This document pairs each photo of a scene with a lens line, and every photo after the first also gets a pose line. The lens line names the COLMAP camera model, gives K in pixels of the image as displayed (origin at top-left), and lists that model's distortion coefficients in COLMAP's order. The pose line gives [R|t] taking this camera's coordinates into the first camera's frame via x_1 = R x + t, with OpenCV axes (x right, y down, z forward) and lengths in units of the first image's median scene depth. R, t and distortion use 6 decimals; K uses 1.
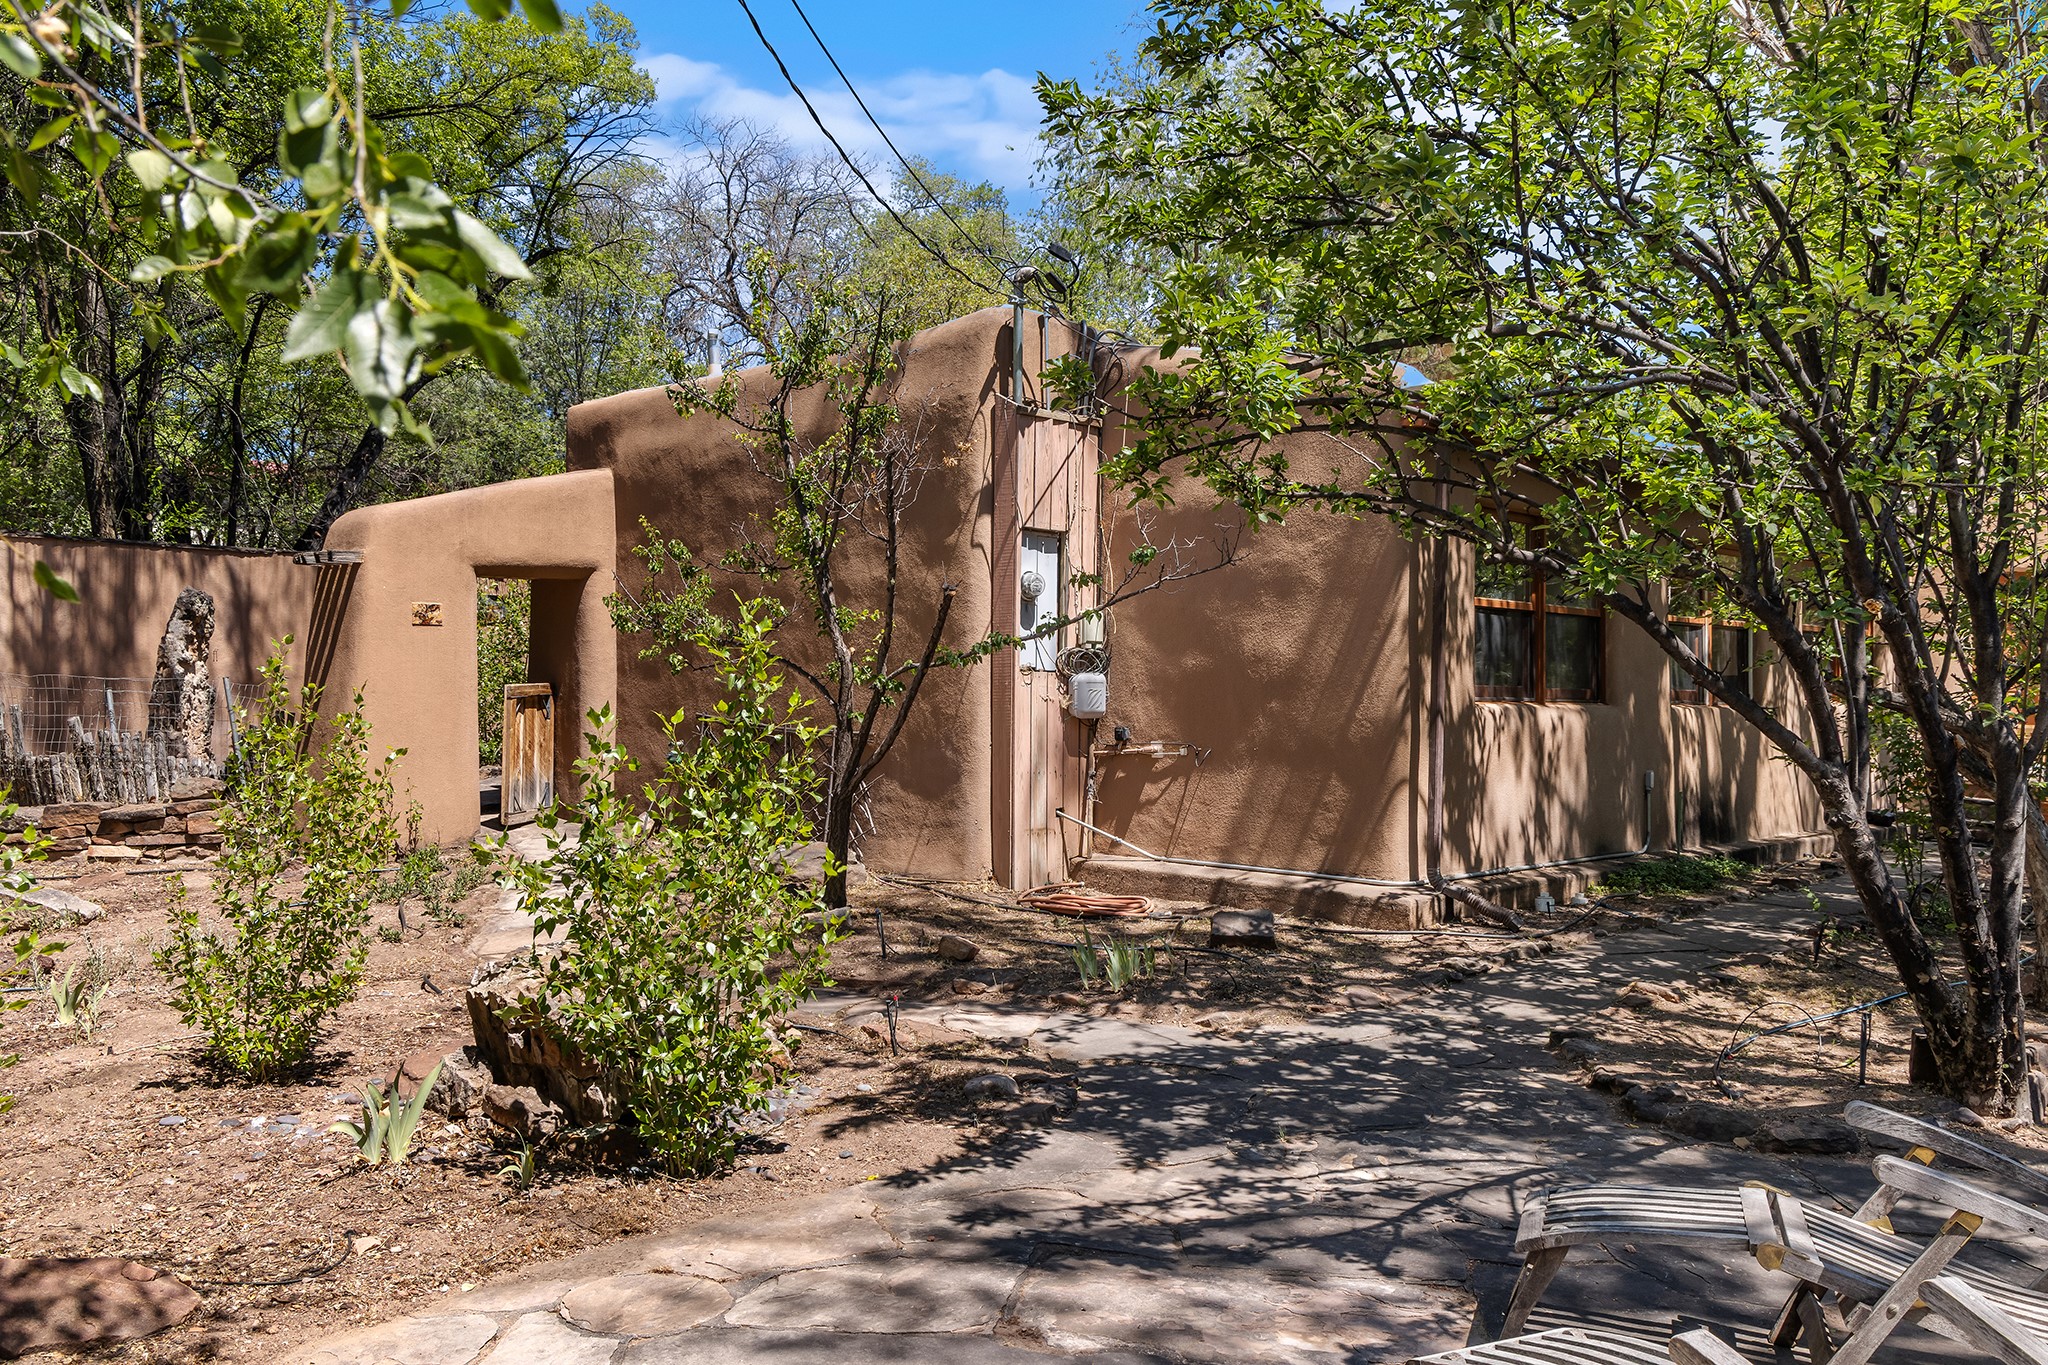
lens RADIAL K [[1598.5, 0, 1023.8], [0, 1598.5, 680.0], [0, 0, 1]] dist [-0.051448, -0.001454]
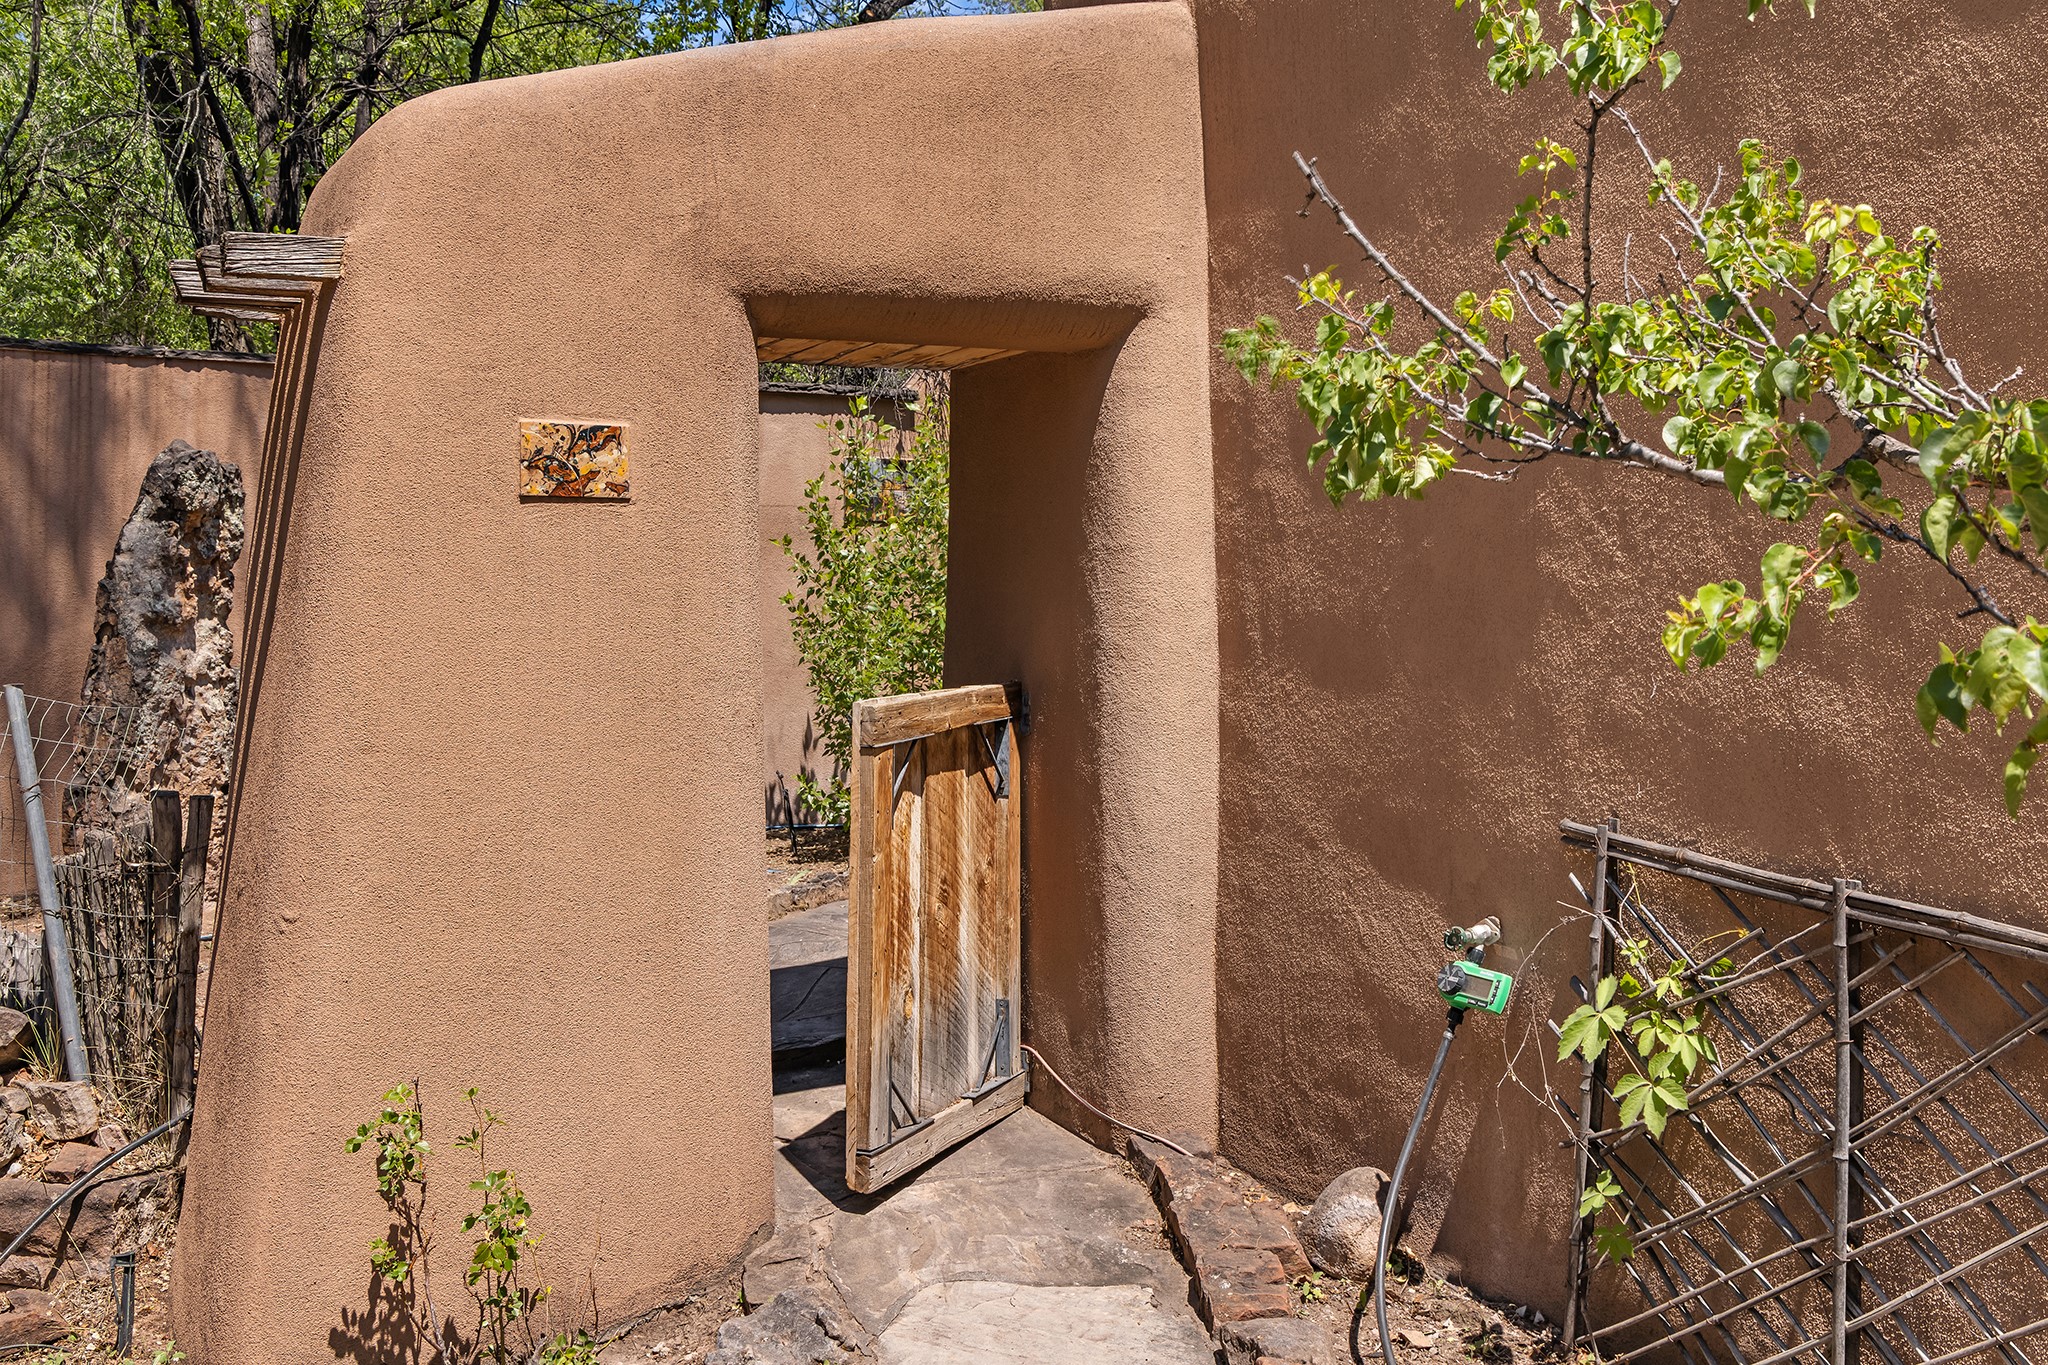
lens RADIAL K [[1892.9, 0, 1024.9], [0, 1892.9, 679.8], [0, 0, 1]] dist [0.006134, 0.000000]
pose [[0.958135, -0.001036, -0.286315, -0.188583], [0.012101, 0.999246, 0.036880, -0.013083], [0.286061, -0.038801, 0.957426, 0.648022]]
